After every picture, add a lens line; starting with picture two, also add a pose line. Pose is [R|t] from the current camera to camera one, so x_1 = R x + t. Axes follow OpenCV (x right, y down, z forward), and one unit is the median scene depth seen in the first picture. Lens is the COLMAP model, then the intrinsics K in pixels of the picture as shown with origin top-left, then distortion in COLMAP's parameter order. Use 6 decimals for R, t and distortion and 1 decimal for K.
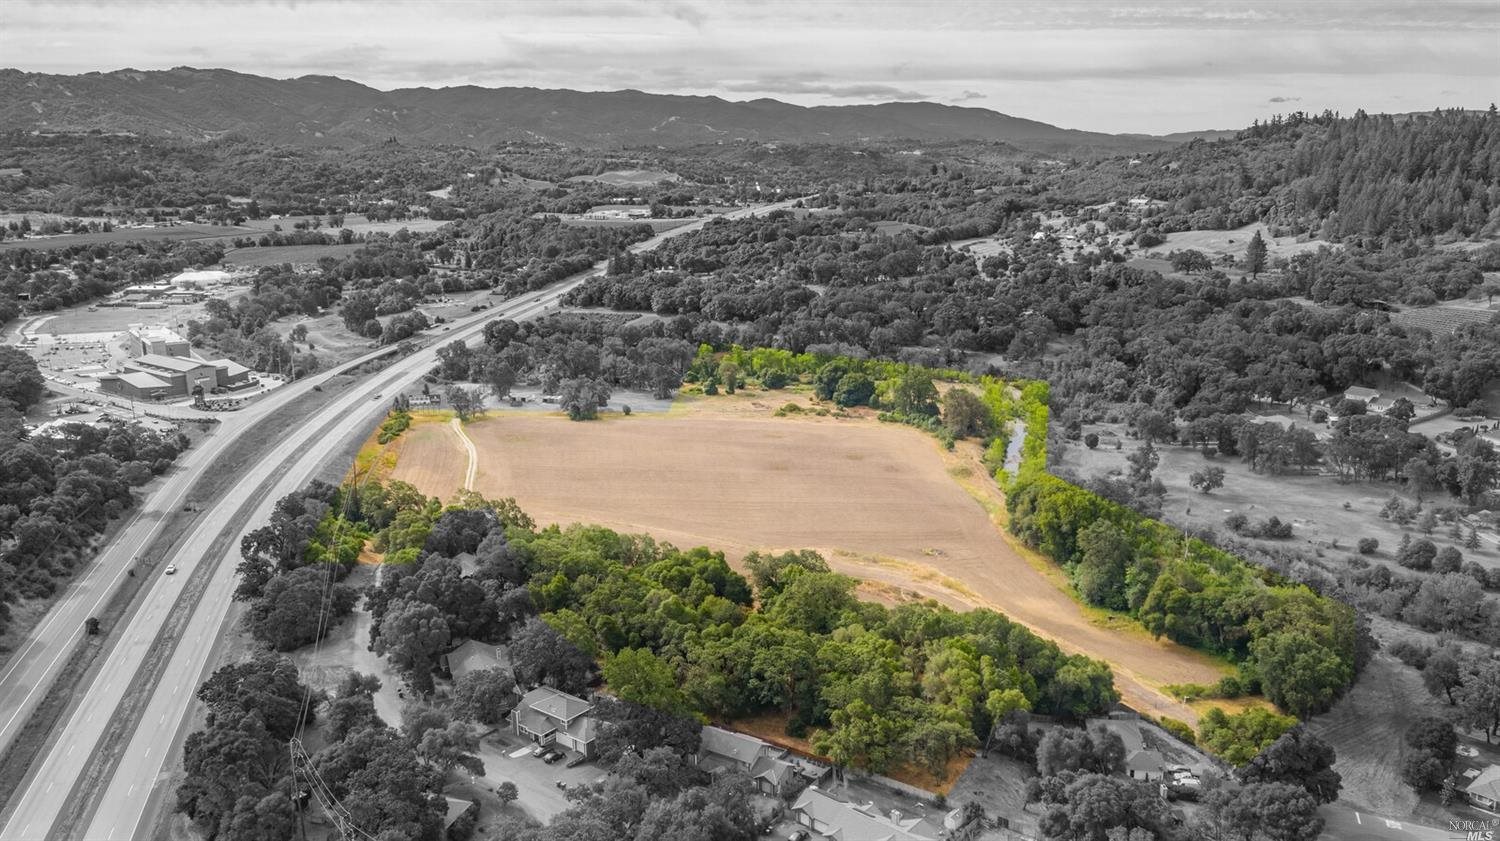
lens RADIAL K [[1194.2, 0, 756.7], [0, 1194.2, 421.9], [0, 0, 1]] dist [-0.001565, 0.019765]
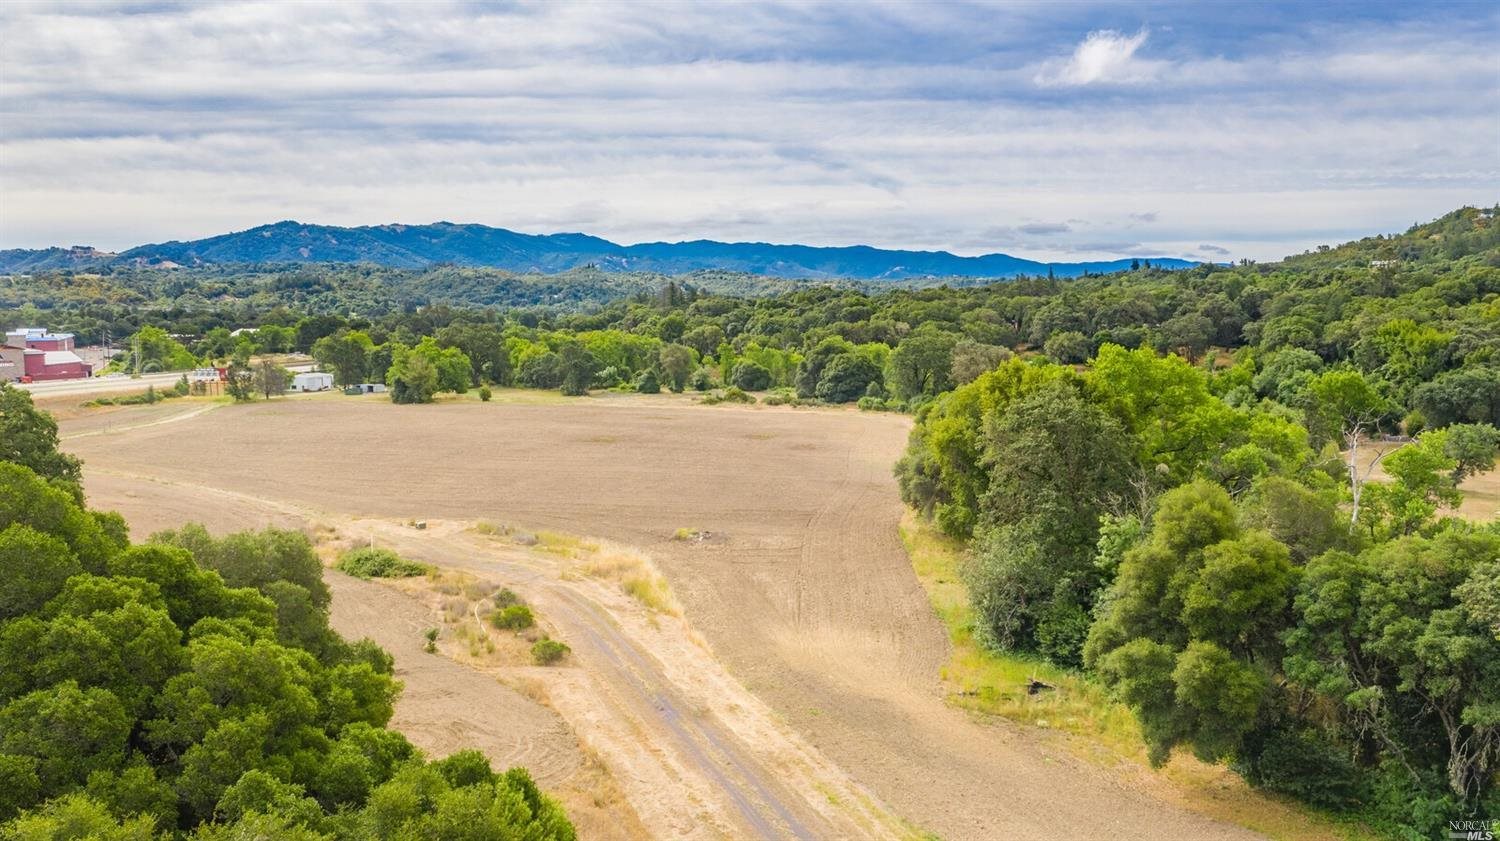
lens RADIAL K [[1194.2, 0, 746.1], [0, 1194.2, 412.3], [0, 0, 1]] dist [-0.001565, 0.019765]
pose [[0.979595, 0.019861, -0.199999, 0.051489], [-0.047232, 0.989986, -0.133029, 0.025524], [0.195355, 0.139761, 0.970723, 0.127692]]
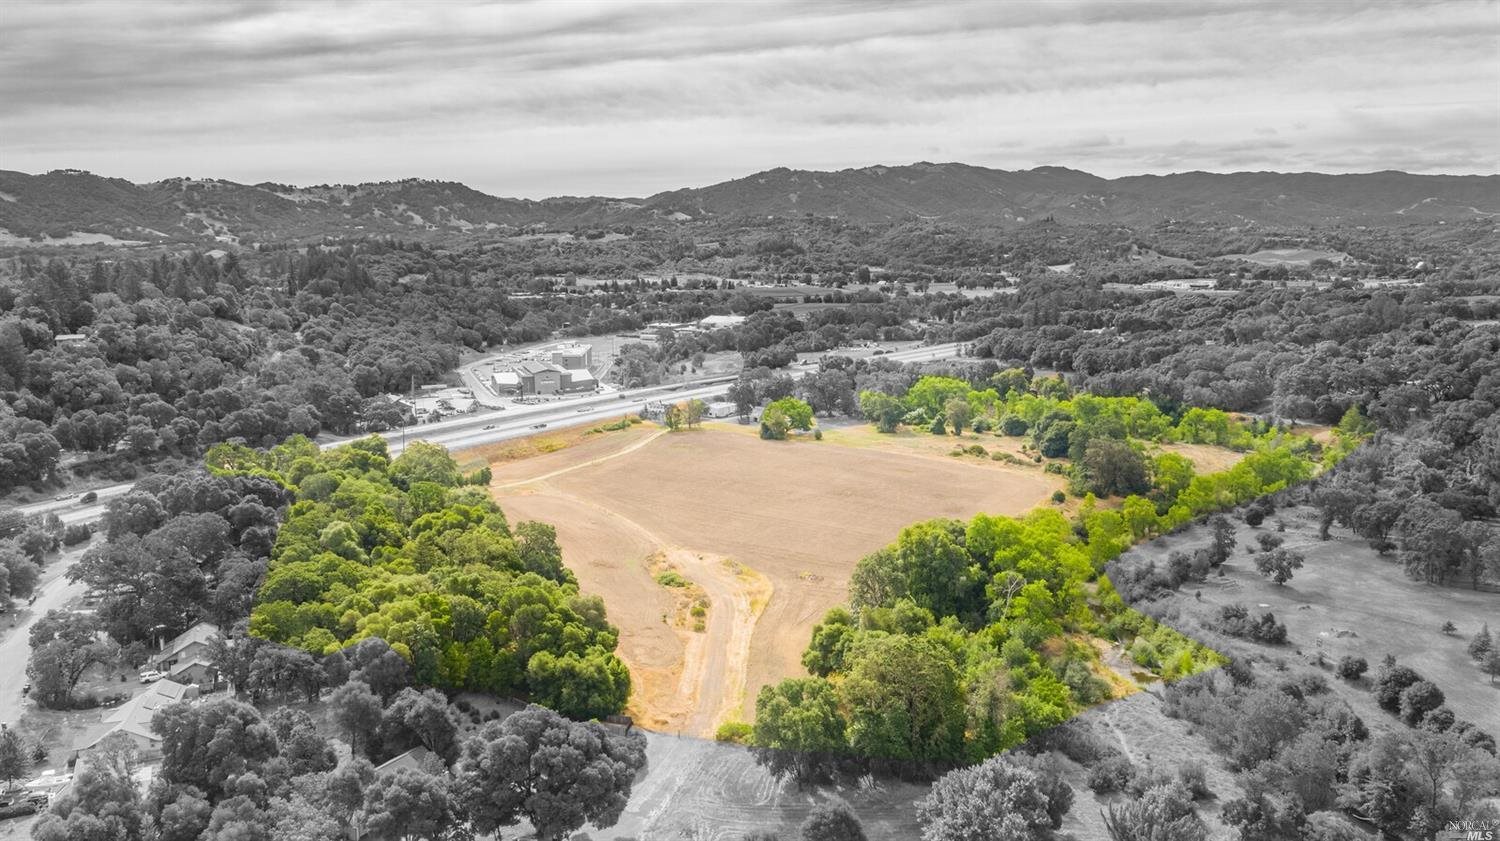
lens RADIAL K [[1194.2, 0, 748.0], [0, 1194.2, 421.5], [0, 0, 1]] dist [-0.001565, 0.019765]
pose [[0.826733, 0.087255, -0.555786, 0.125571], [-0.127224, 0.991304, -0.033617, 0.006359], [0.548020, 0.098502, 0.830645, 0.046767]]
